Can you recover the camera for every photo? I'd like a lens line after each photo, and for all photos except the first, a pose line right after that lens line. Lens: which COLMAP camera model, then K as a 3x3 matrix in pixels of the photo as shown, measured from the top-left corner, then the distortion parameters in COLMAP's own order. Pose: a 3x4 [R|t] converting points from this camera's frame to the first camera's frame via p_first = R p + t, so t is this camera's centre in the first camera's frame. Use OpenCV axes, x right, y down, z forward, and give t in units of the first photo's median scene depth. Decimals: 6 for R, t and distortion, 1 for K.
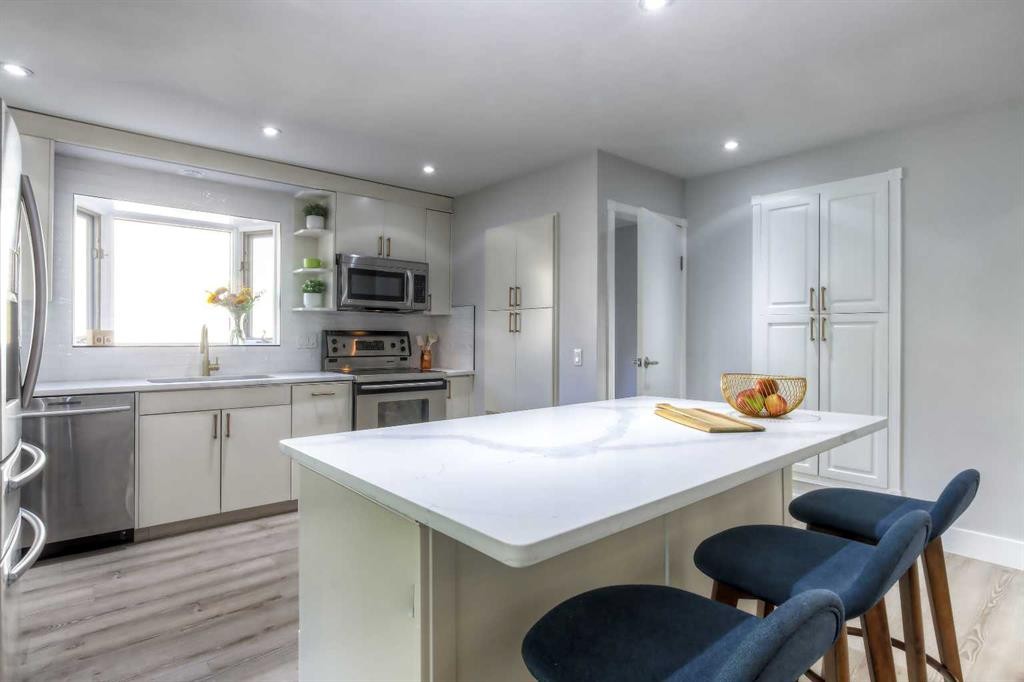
lens RADIAL K [[527.1, 0, 506.3], [0, 527.1, 332.1], [0, 0, 1]] dist [0.001236, 0.001169]
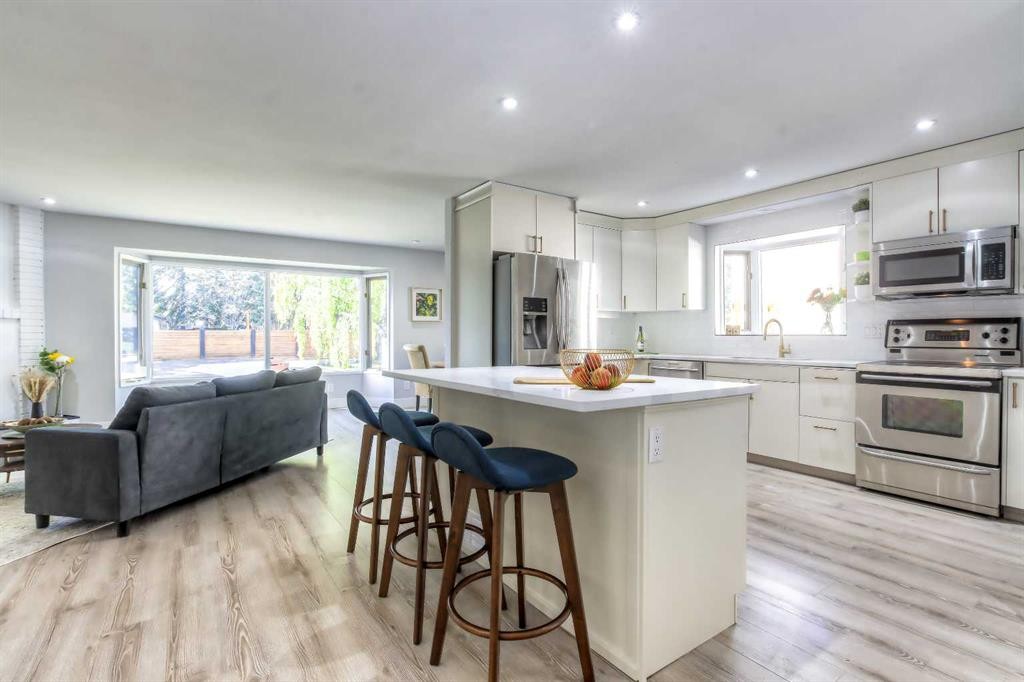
lens RADIAL K [[480.3, 0, 527.5], [0, 480.3, 335.8], [0, 0, 1]] dist [-0.005134, -0.002487]
pose [[-0.062948, -0.002811, -0.998013, 0.672305], [0.010612, 0.999938, -0.003486, 0.024961], [0.997960, -0.010810, -0.062915, 0.424254]]
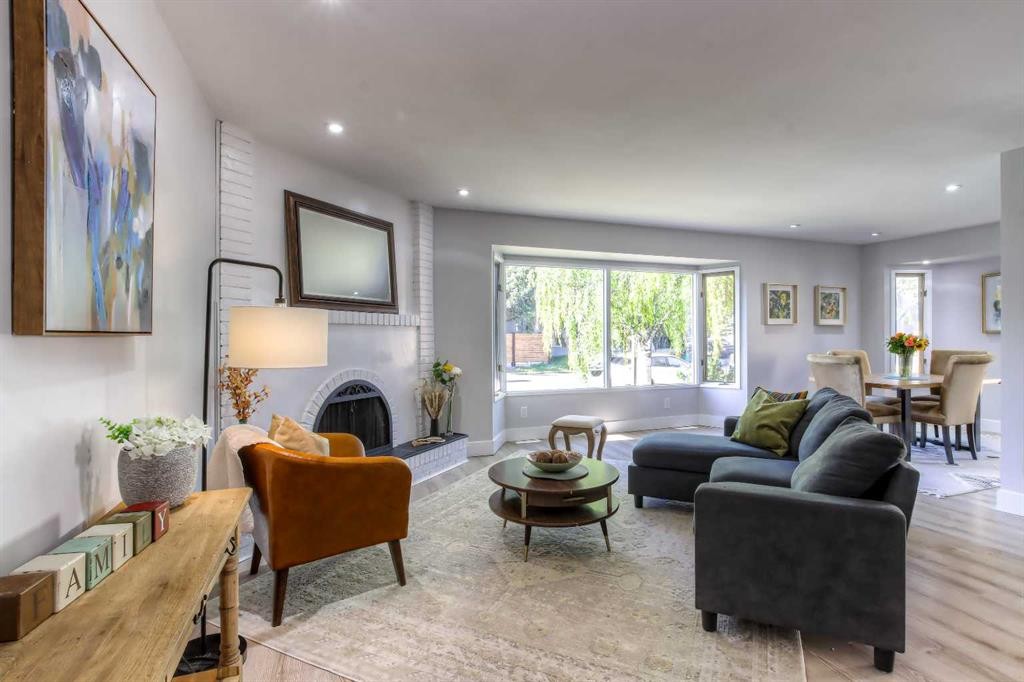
lens RADIAL K [[487.8, 0, 520.1], [0, 487.8, 341.4], [0, 0, 1]] dist [-0.018182, -0.000084]
pose [[-0.296563, 0.013658, -0.954916, 0.557412], [0.008222, 0.999897, 0.011748, -0.012719], [0.954978, -0.004367, -0.296645, -0.372556]]
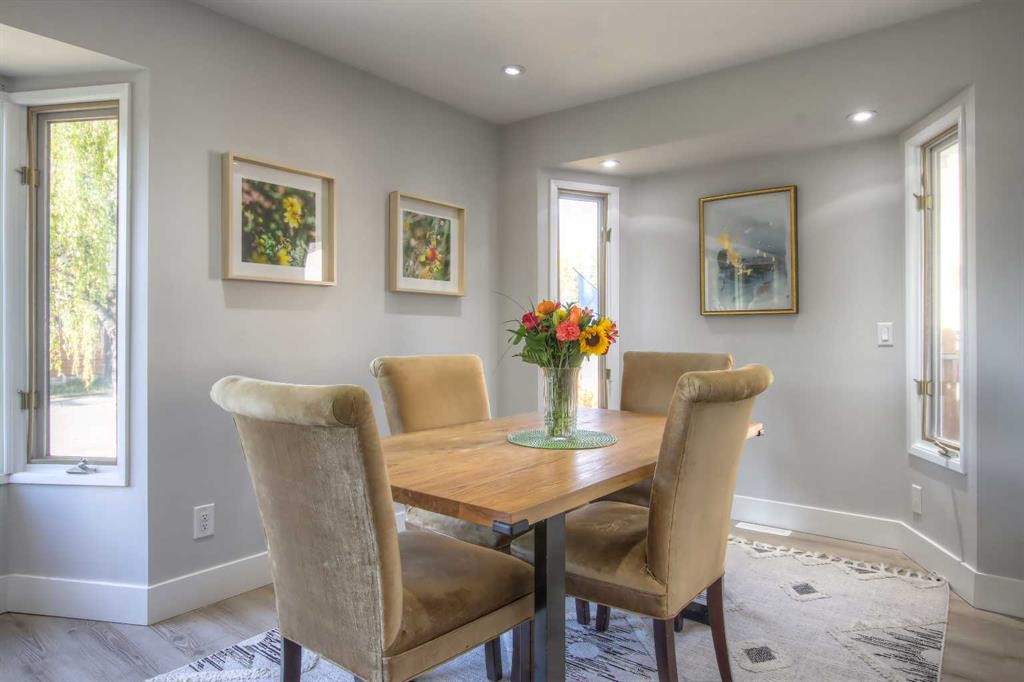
lens RADIAL K [[581.6, 0, 513.6], [0, 581.6, 330.8], [0, 0, 1]] dist [0.001227, 0.000718]
pose [[0.233561, -0.001895, -0.972340, -0.417562], [0.002982, 0.999995, -0.001233, 0.012816], [0.972338, -0.002611, 0.233565, 0.038148]]
